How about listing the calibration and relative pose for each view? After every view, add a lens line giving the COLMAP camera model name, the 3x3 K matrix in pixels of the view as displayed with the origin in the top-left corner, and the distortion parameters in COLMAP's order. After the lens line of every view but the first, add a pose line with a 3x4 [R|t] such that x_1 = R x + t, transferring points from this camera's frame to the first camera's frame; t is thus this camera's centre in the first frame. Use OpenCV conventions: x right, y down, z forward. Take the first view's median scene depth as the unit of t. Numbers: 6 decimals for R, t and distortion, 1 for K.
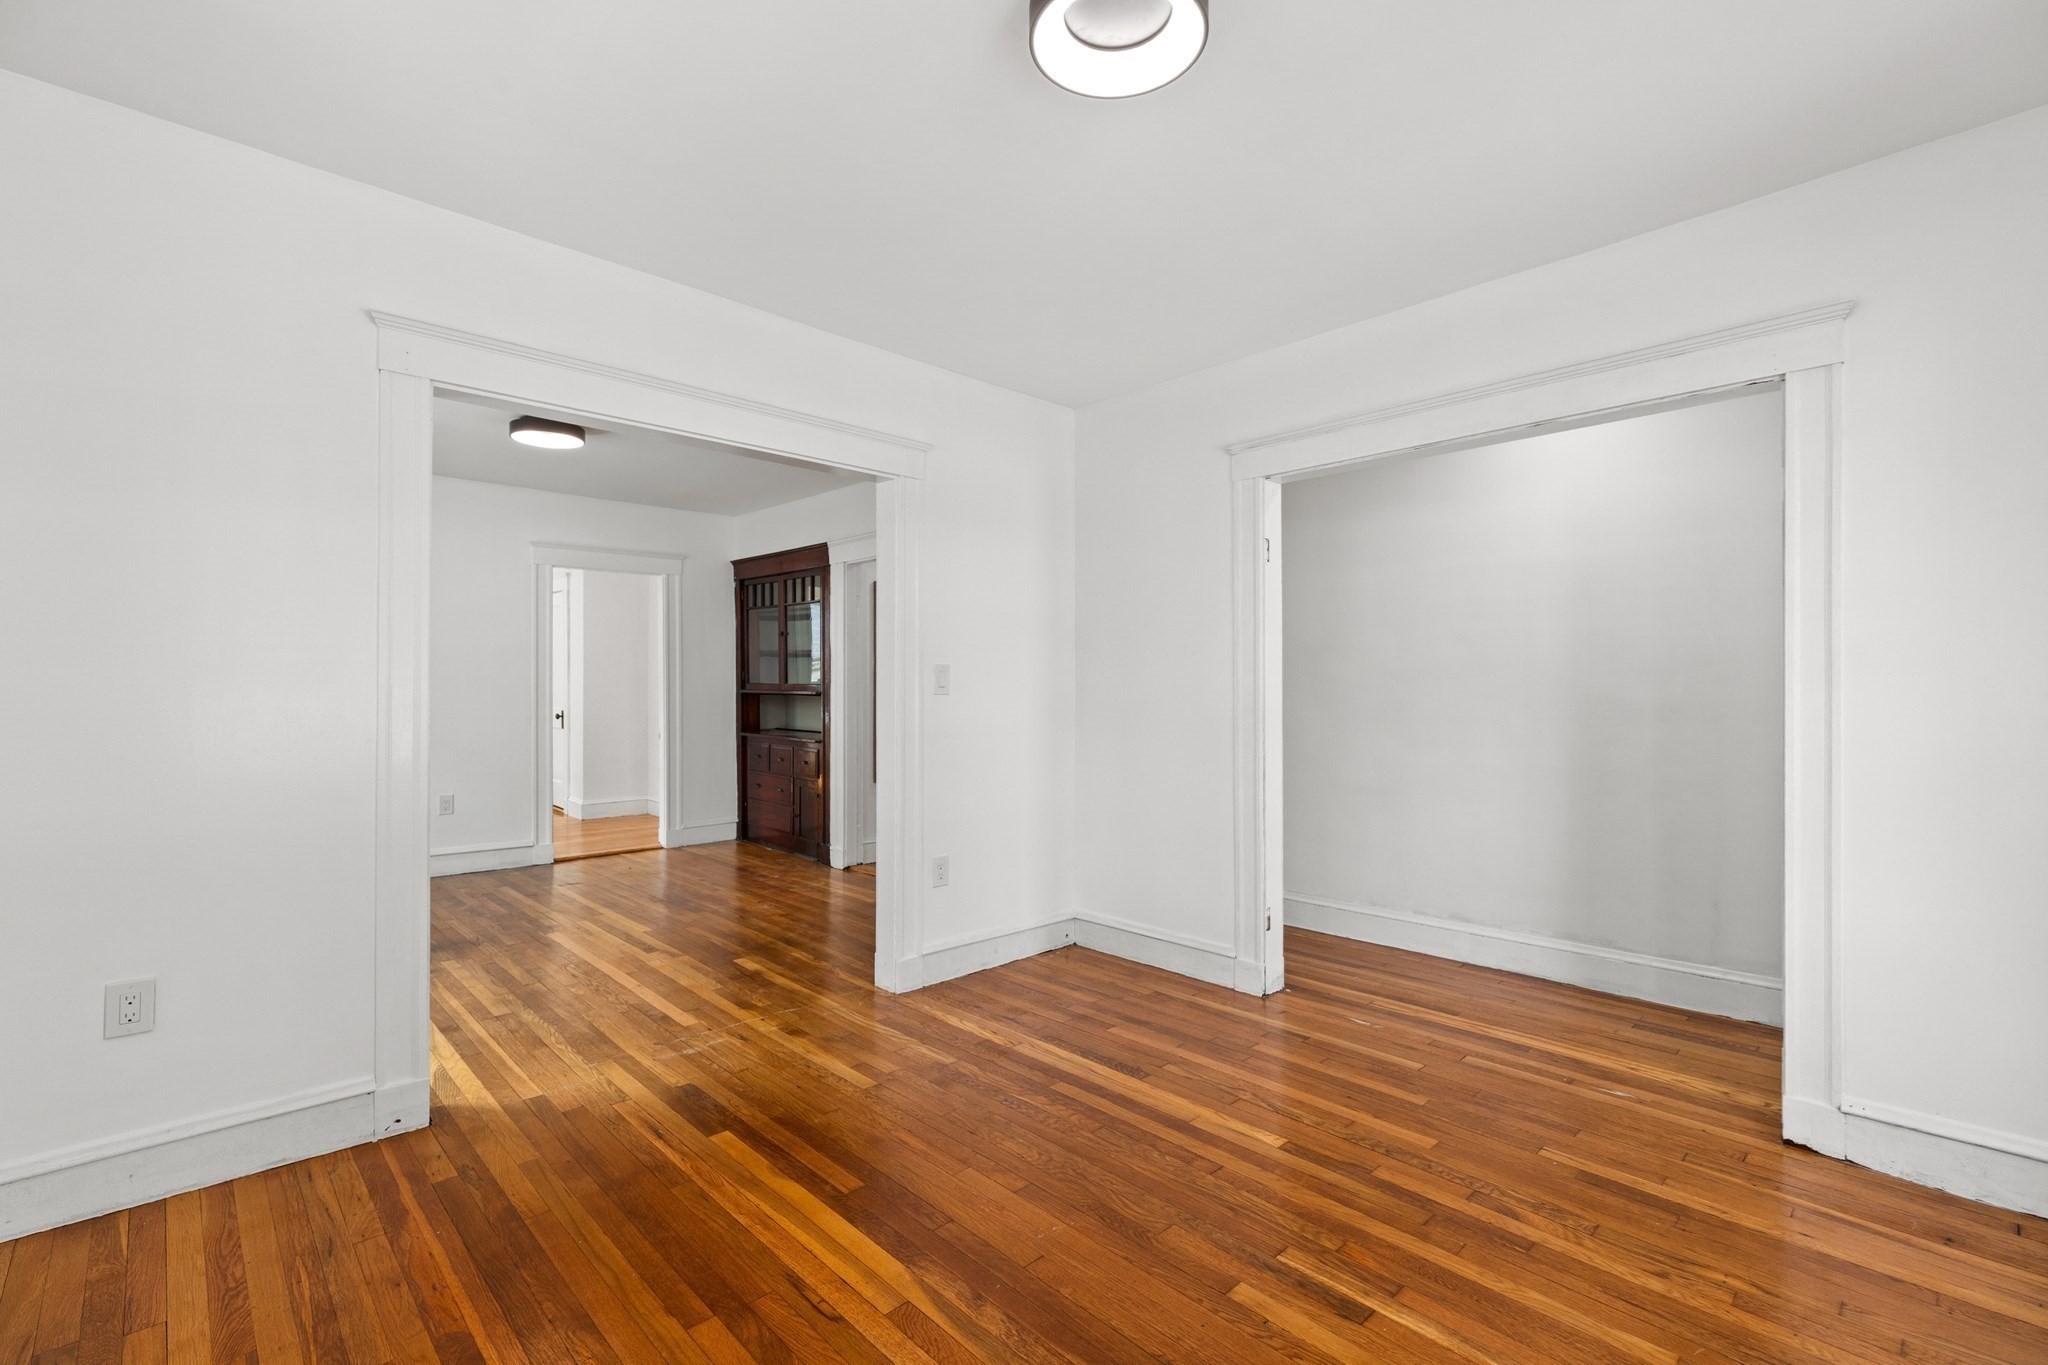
lens RADIAL K [[923.7, 0, 1024.0], [0, 923.7, 682.5], [0, 0, 1]] dist [0.000208, 0.000406]
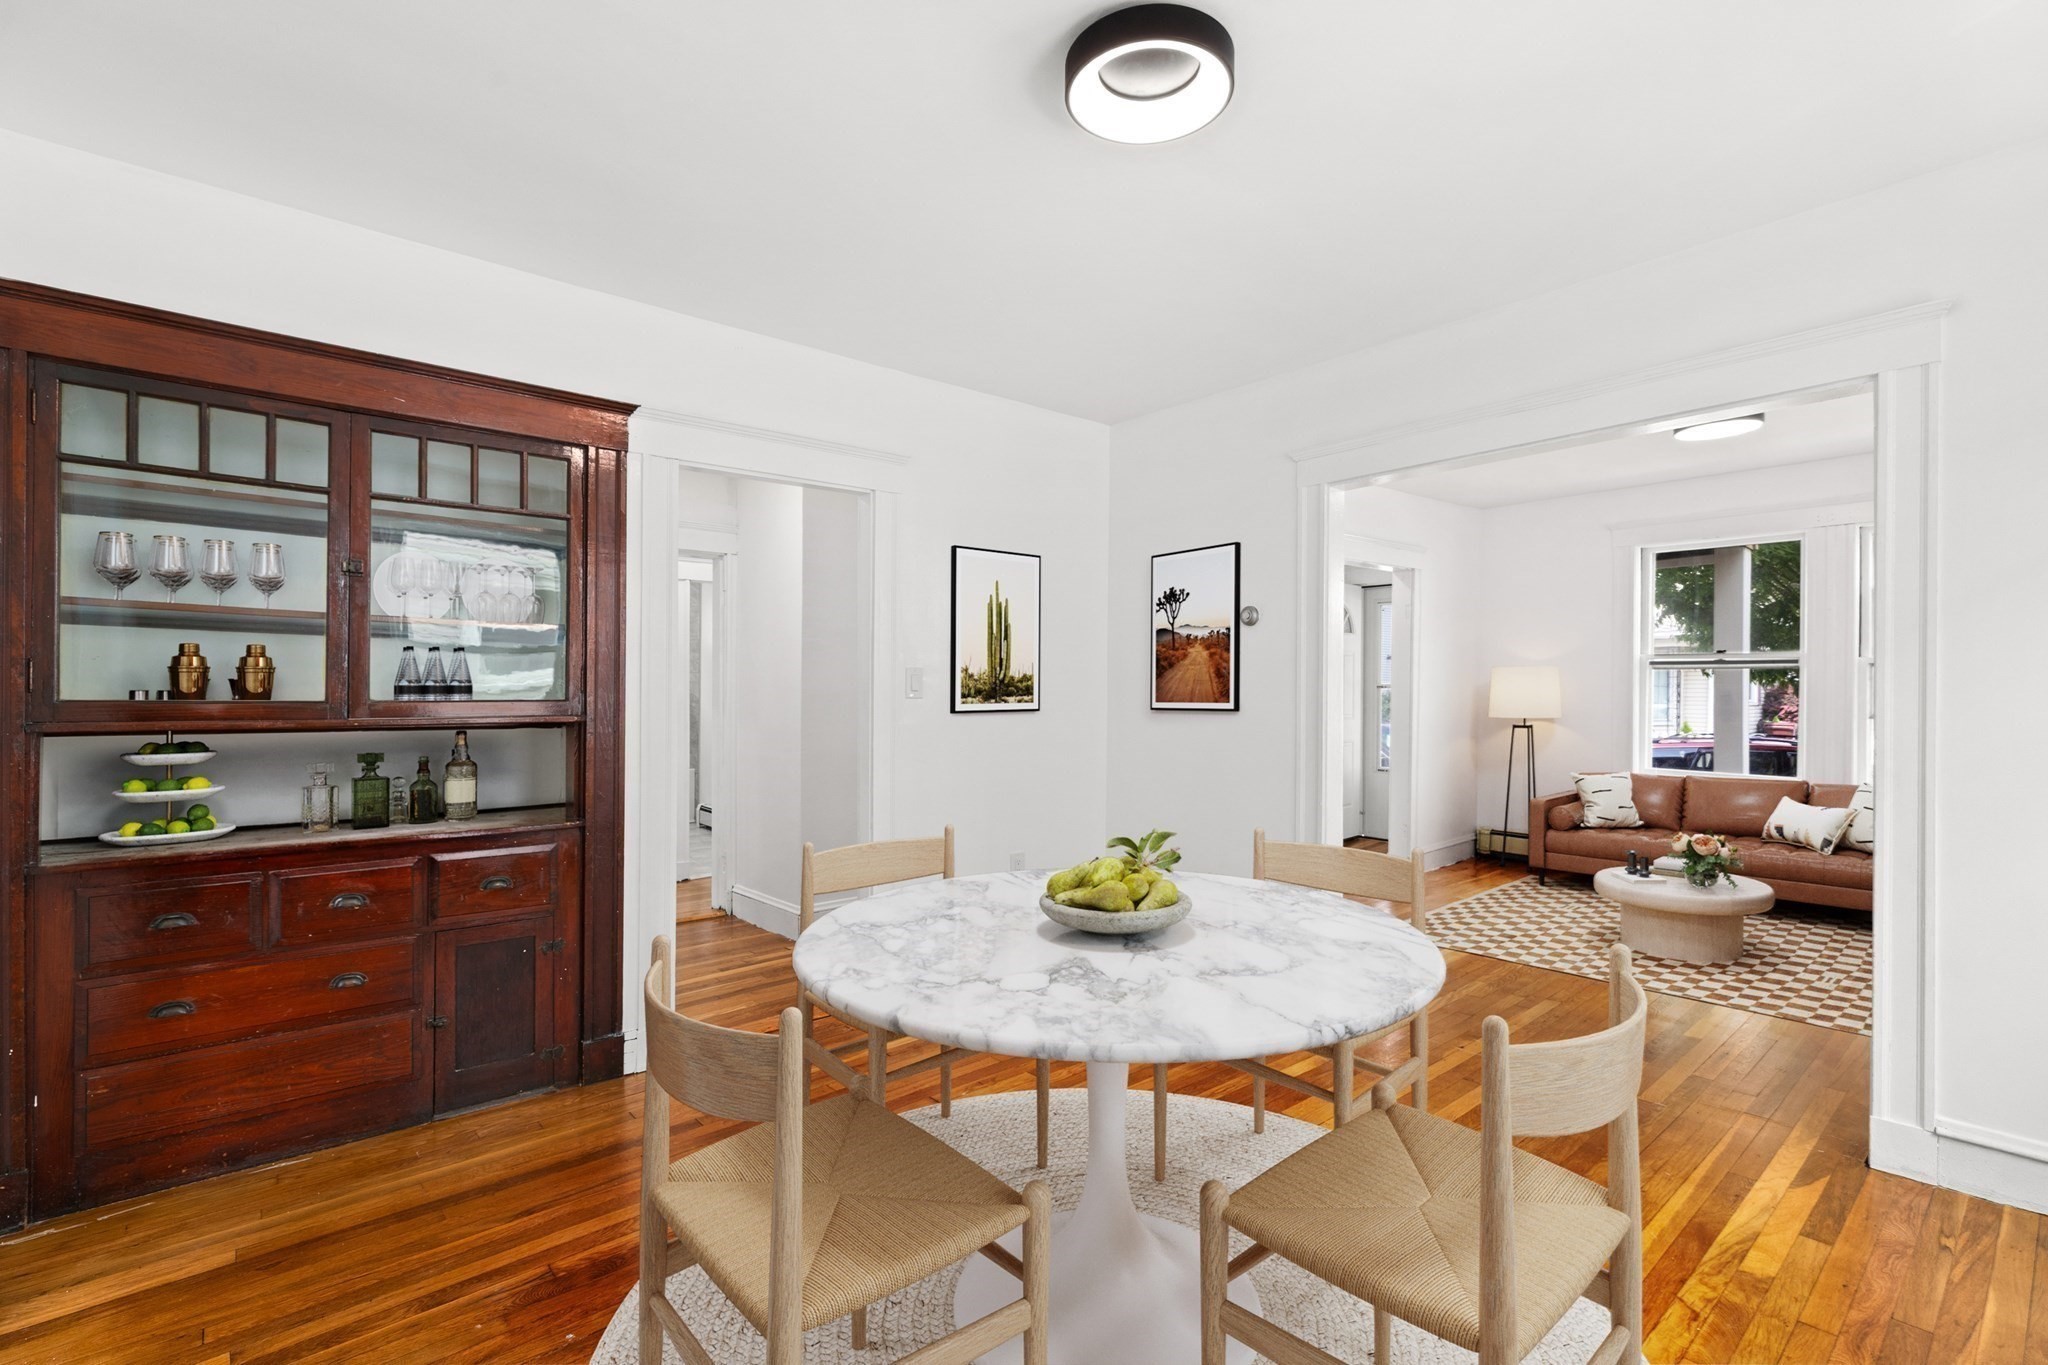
lens RADIAL K [[948.0, 0, 1024.0], [0, 948.0, 682.5], [0, 0, 1]] dist [0.001352, 0.000431]
pose [[0.035063, -0.001929, 0.999383, -1.129125], [-0.001199, 0.999997, 0.001972, -0.011243], [-0.999384, -0.001267, 0.035060, 1.254654]]
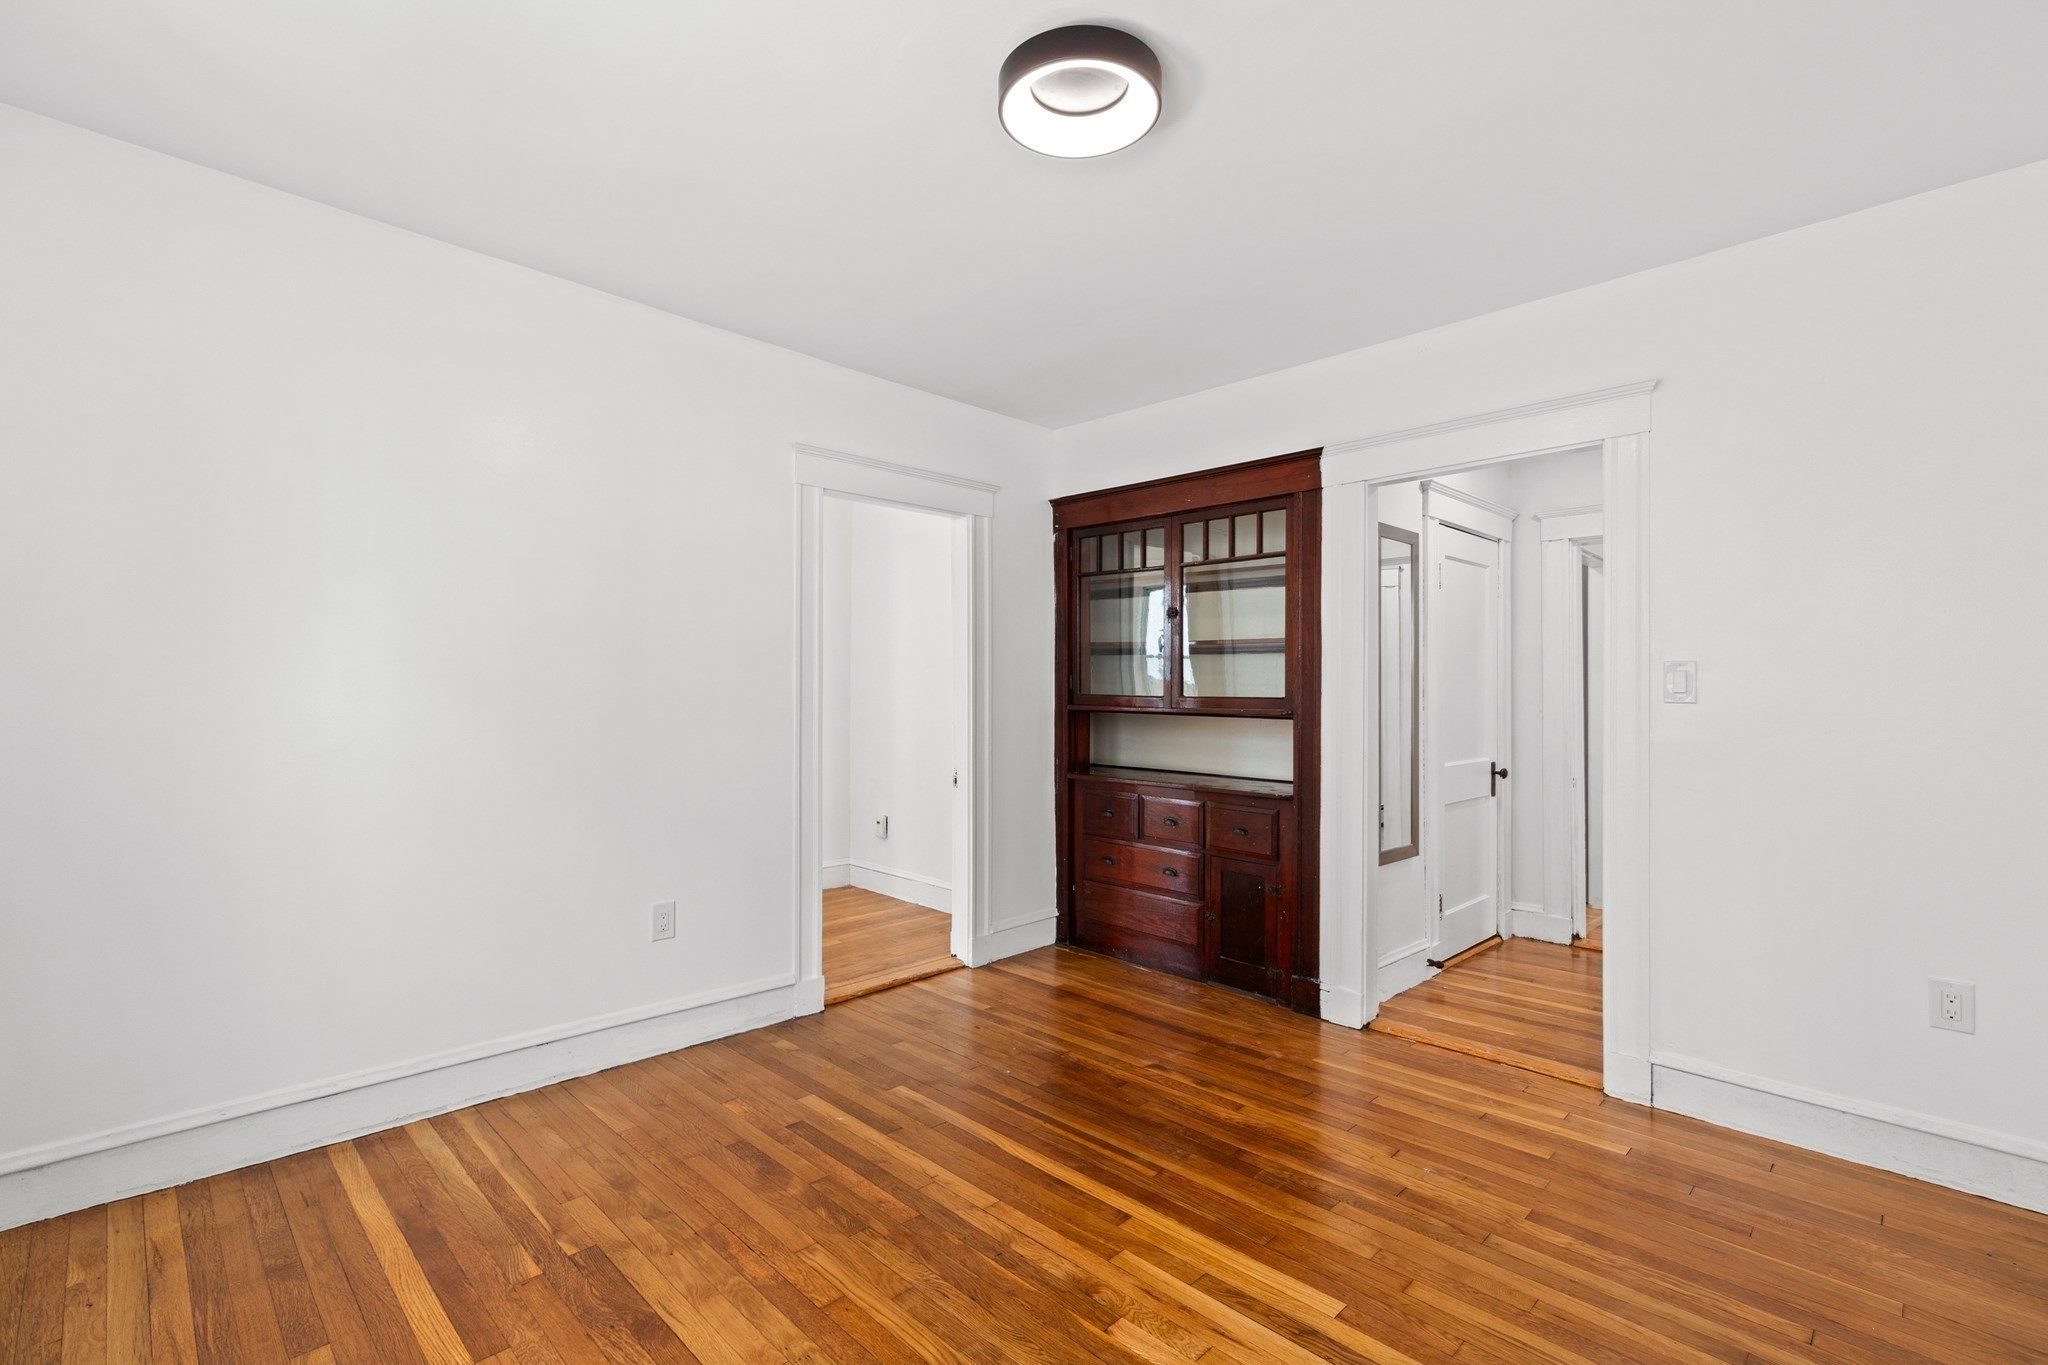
lens RADIAL K [[923.7, 0, 1024.0], [0, 923.7, 682.5], [0, 0, 1]] dist [0.000208, 0.000406]
pose [[0.999925, -0.000612, 0.012222, -0.647107], [0.000745, 0.999940, -0.010908, -0.001264], [-0.012215, 0.010916, 0.999866, 0.703936]]
